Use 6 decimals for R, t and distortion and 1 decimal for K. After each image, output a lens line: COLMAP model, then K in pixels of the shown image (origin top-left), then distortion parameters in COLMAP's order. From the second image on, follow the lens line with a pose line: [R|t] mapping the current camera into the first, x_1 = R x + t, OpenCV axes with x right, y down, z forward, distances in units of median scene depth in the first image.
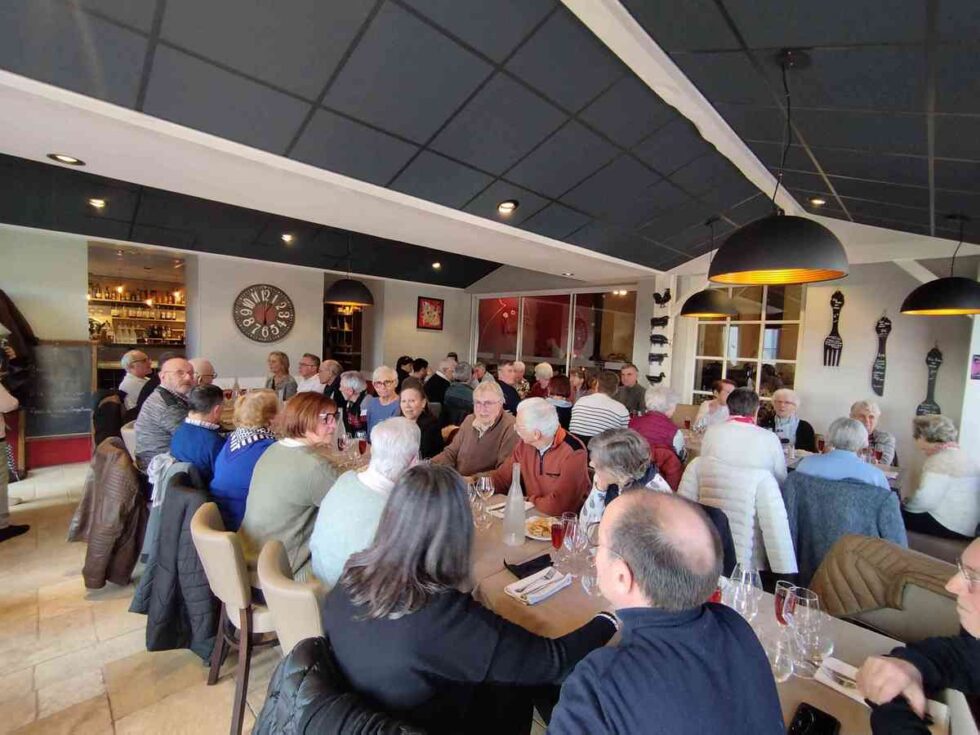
lens RADIAL K [[446.1, 0, 488.7], [0, 446.1, 359.4], [0, 0, 1]] dist [-0.008687, 0.000185]
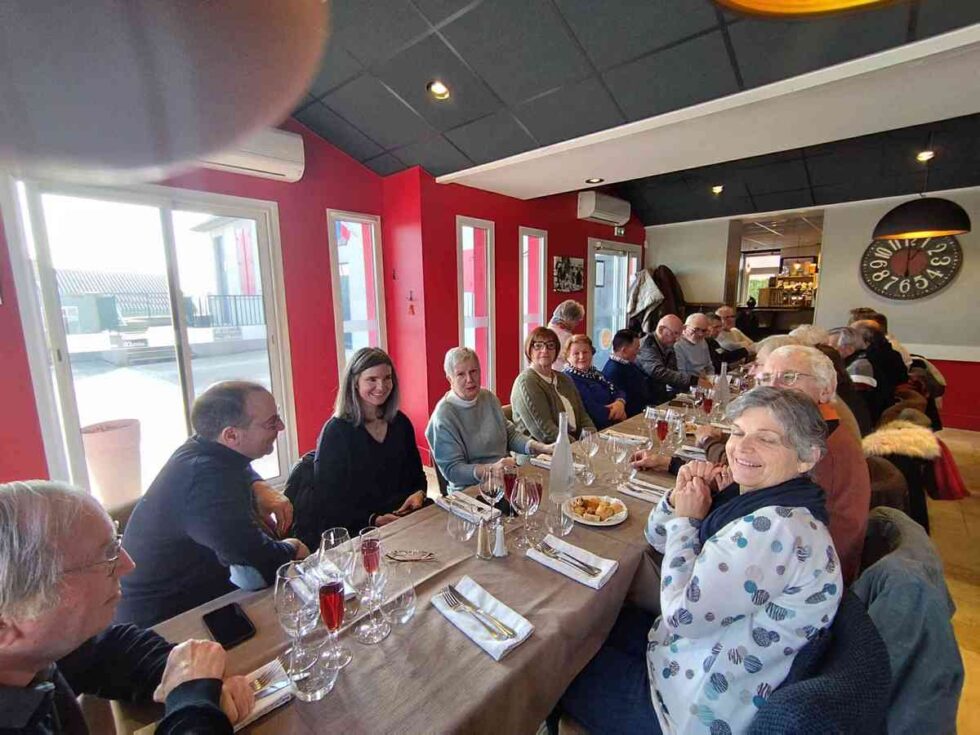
lens RADIAL K [[446.1, 0, 489.7], [0, 446.1, 374.3], [0, 0, 1]] dist [-0.008687, 0.000185]
pose [[0.056723, 0.130935, -0.989767, 0.260226], [-0.023548, 0.991263, 0.129783, 0.008585], [0.998112, 0.015946, 0.059310, 0.228563]]
